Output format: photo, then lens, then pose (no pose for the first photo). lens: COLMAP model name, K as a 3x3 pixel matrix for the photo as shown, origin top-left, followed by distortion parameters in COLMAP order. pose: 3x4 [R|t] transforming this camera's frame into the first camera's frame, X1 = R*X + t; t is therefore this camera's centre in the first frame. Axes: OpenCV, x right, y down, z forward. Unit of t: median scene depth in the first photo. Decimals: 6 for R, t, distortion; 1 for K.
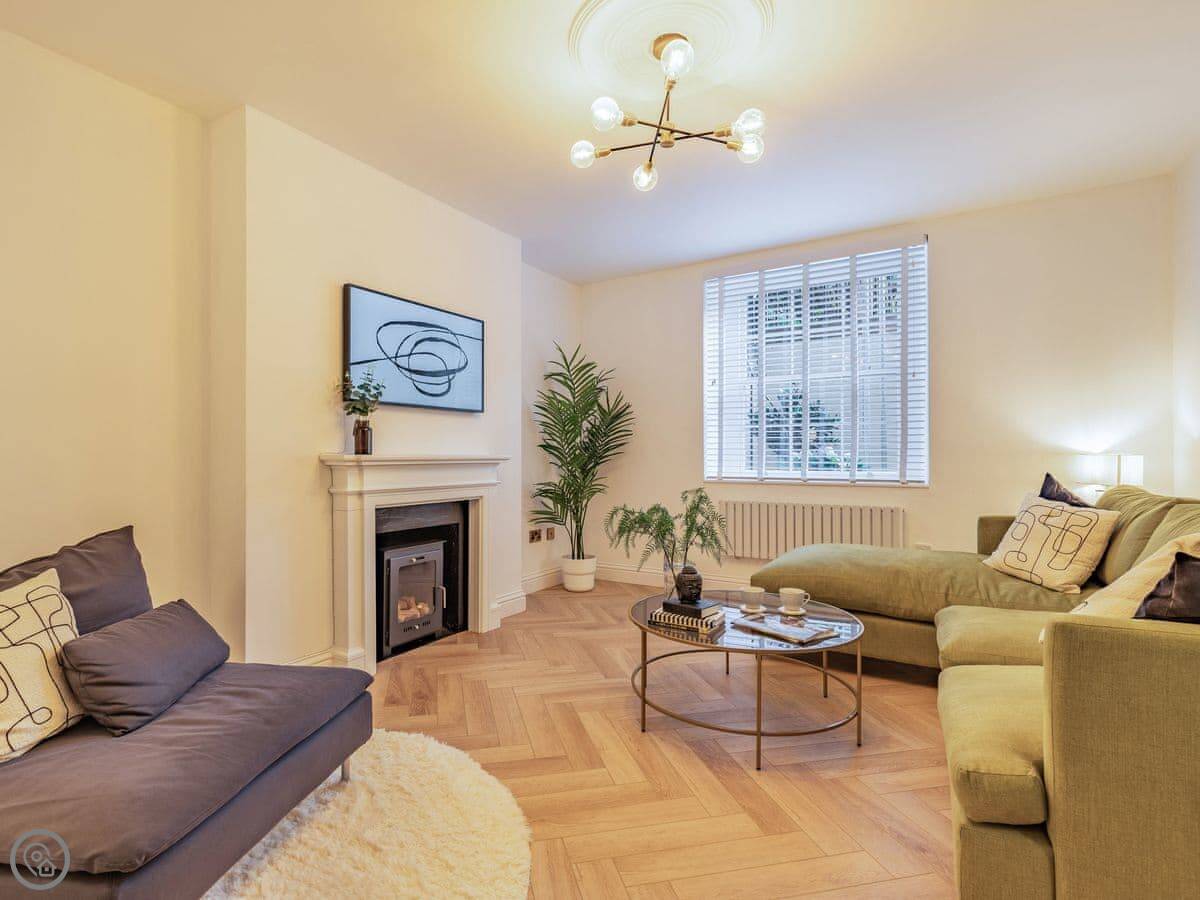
lens RADIAL K [[612.0, 0, 550.5], [0, 612.0, 454.9], [0, 0, 1]] dist [0.003864, 0.000120]
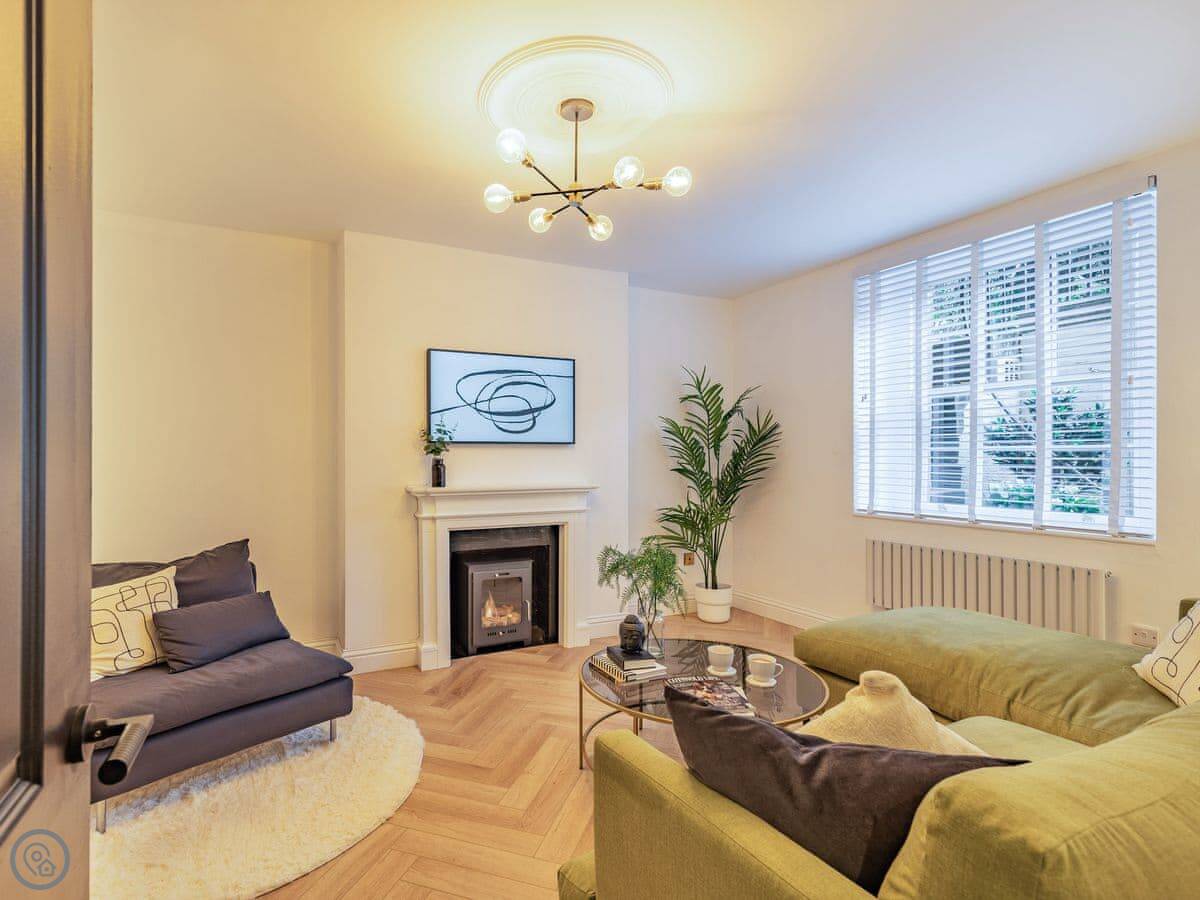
lens RADIAL K [[616.5, 0, 559.2], [0, 616.5, 455.2], [0, 0, 1]] dist [0.002213, -0.000597]
pose [[0.847853, 0.001249, -0.530231, 0.474281], [0.002607, 0.999975, 0.006523, -0.060755], [0.530226, -0.006913, 0.847828, 0.068995]]
